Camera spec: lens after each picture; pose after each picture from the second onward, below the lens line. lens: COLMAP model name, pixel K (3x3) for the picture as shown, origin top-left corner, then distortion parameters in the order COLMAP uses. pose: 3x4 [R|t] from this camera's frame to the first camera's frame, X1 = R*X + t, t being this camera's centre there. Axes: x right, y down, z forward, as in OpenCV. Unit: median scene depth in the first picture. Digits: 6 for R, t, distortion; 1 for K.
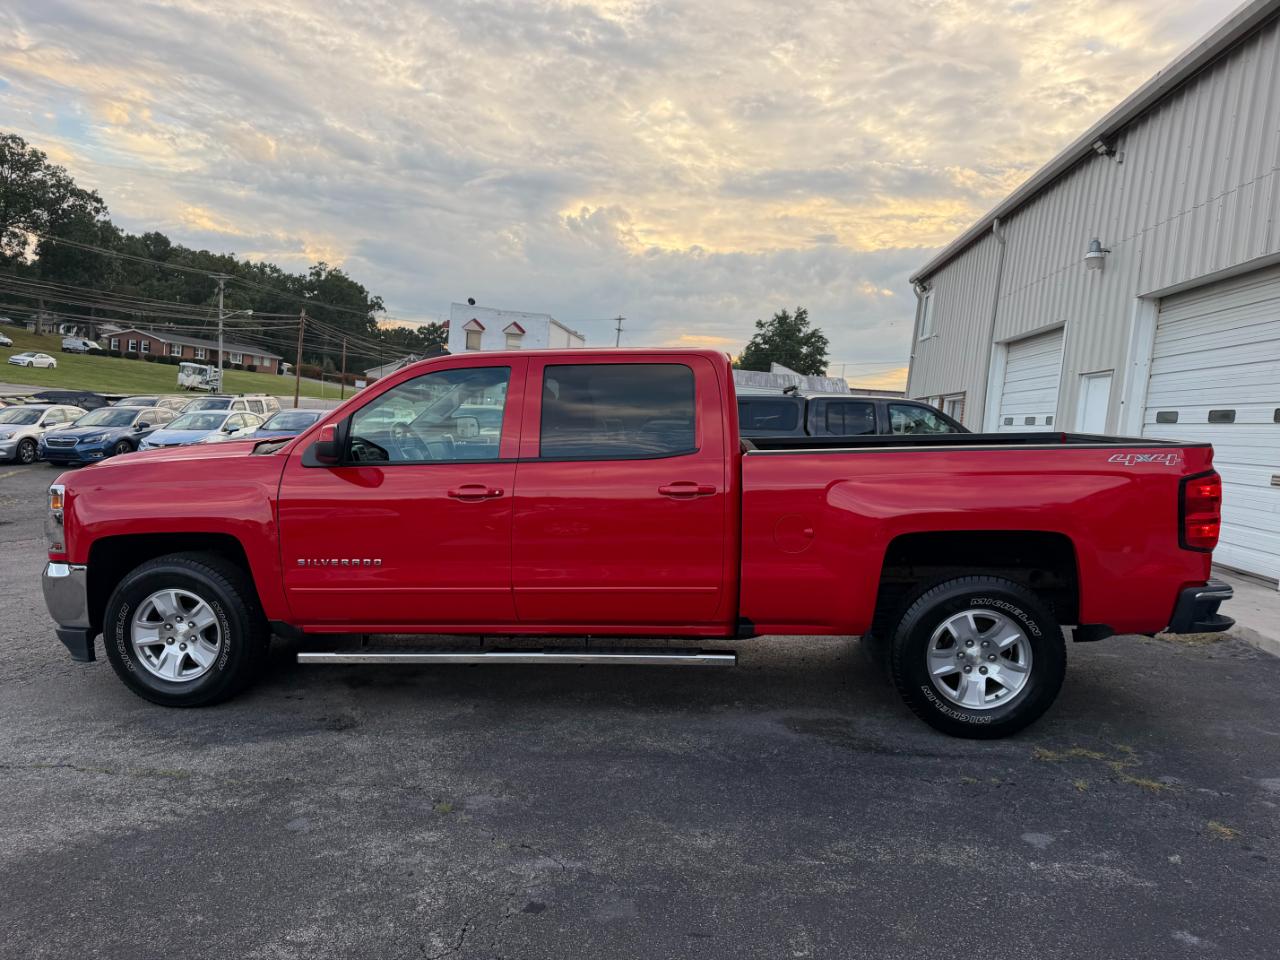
lens RADIAL K [[946.0, 0, 645.3], [0, 946.0, 500.5], [0, 0, 1]] dist [-0.004663, 0.002532]
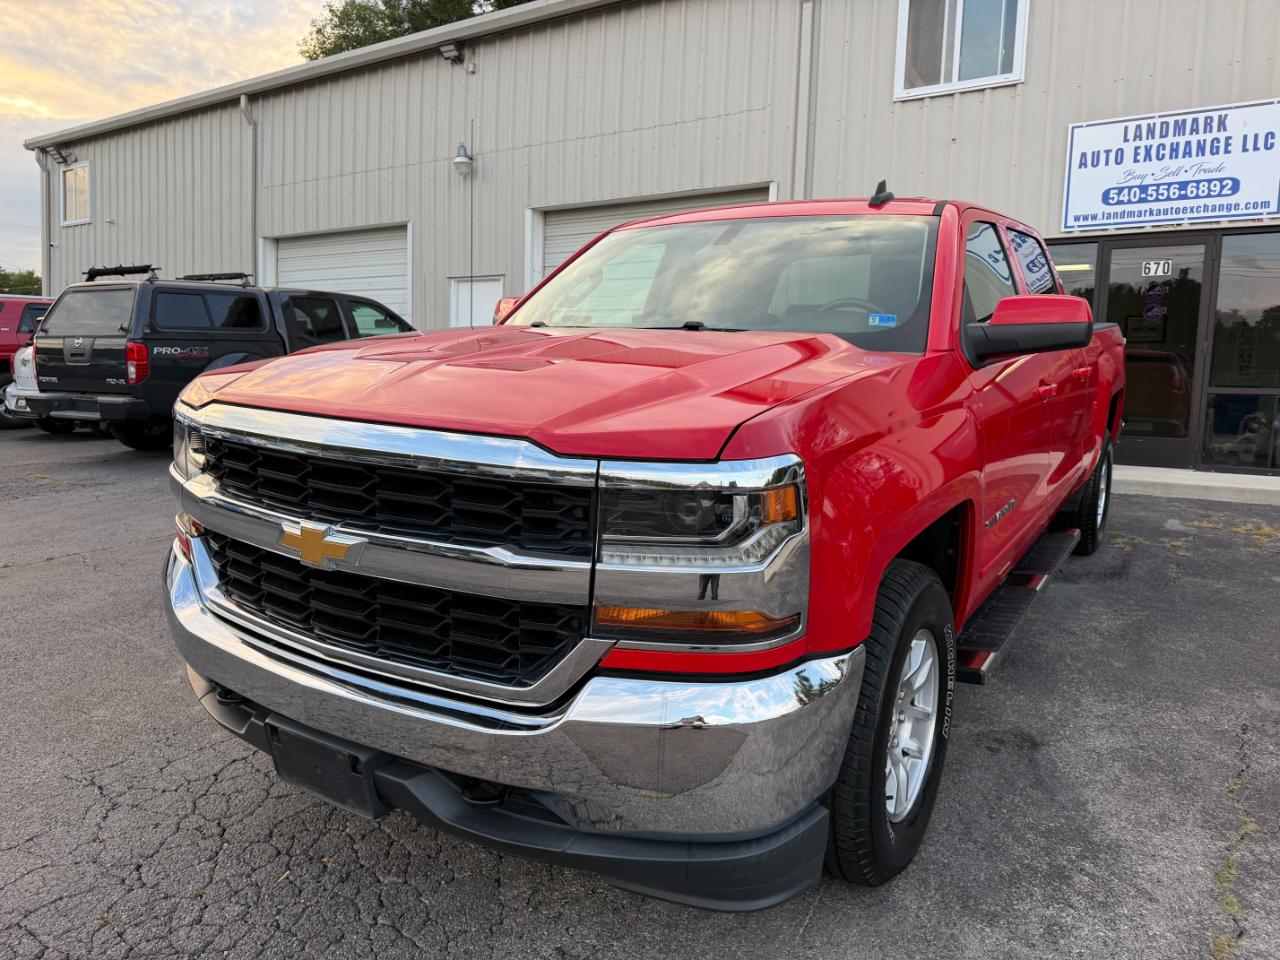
lens RADIAL K [[949.3, 0, 620.9], [0, 949.3, 484.0], [0, 0, 1]] dist [0.014086, -0.015783]
pose [[0.435563, -0.152958, 0.887067, -1.077439], [0.087237, 0.987991, 0.127526, -0.066615], [-0.895921, 0.021839, 0.443676, 0.981323]]
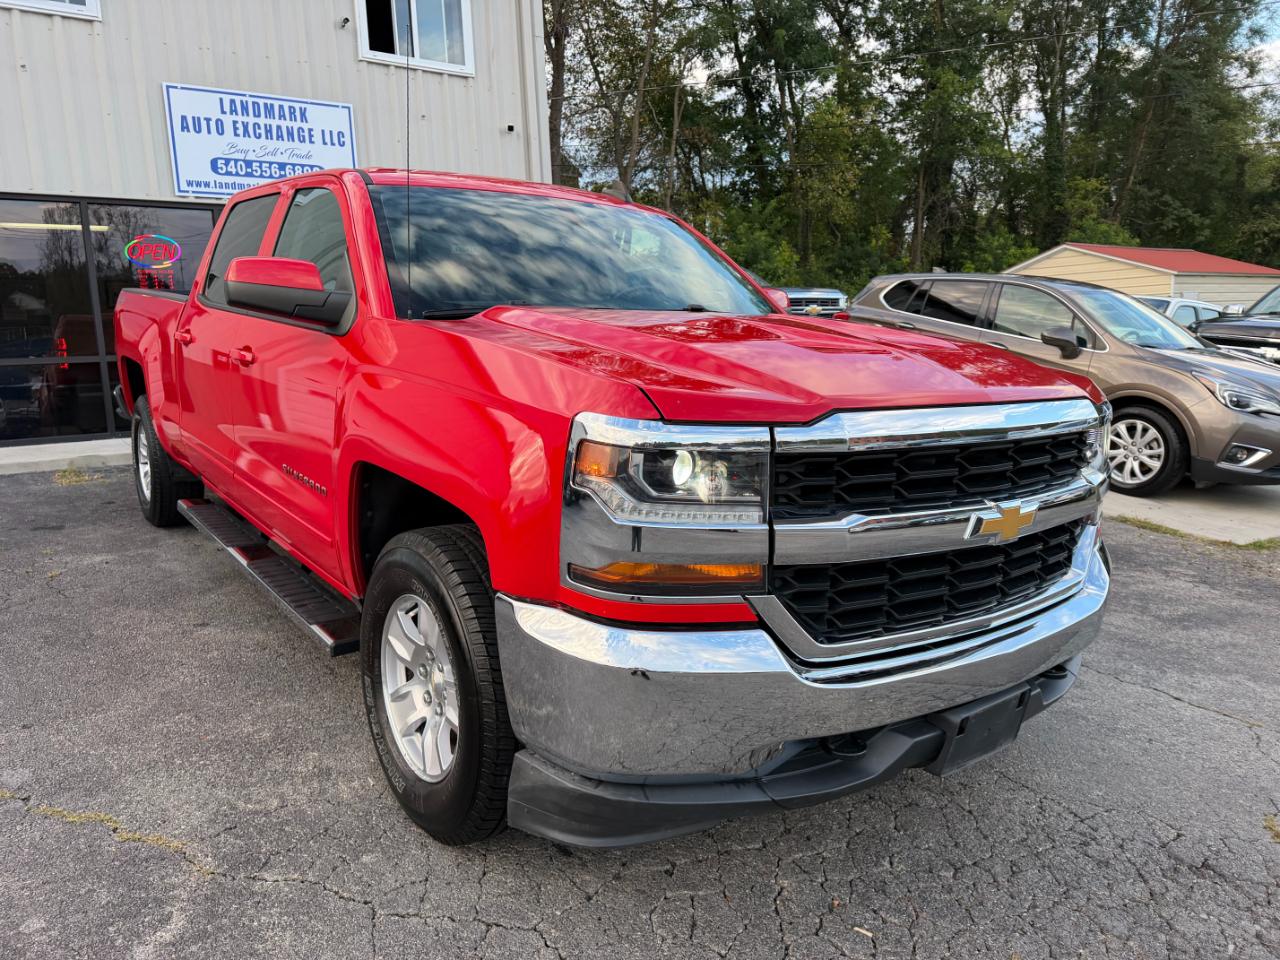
lens RADIAL K [[902.2, 0, 668.2], [0, 902.2, 485.1], [0, 0, 1]] dist [0.067310, -0.047886]
pose [[-0.694231, -0.155363, 0.702785, -0.939132], [0.054949, 0.962135, 0.266977, -0.128996], [-0.717652, 0.223960, -0.659407, 1.662918]]
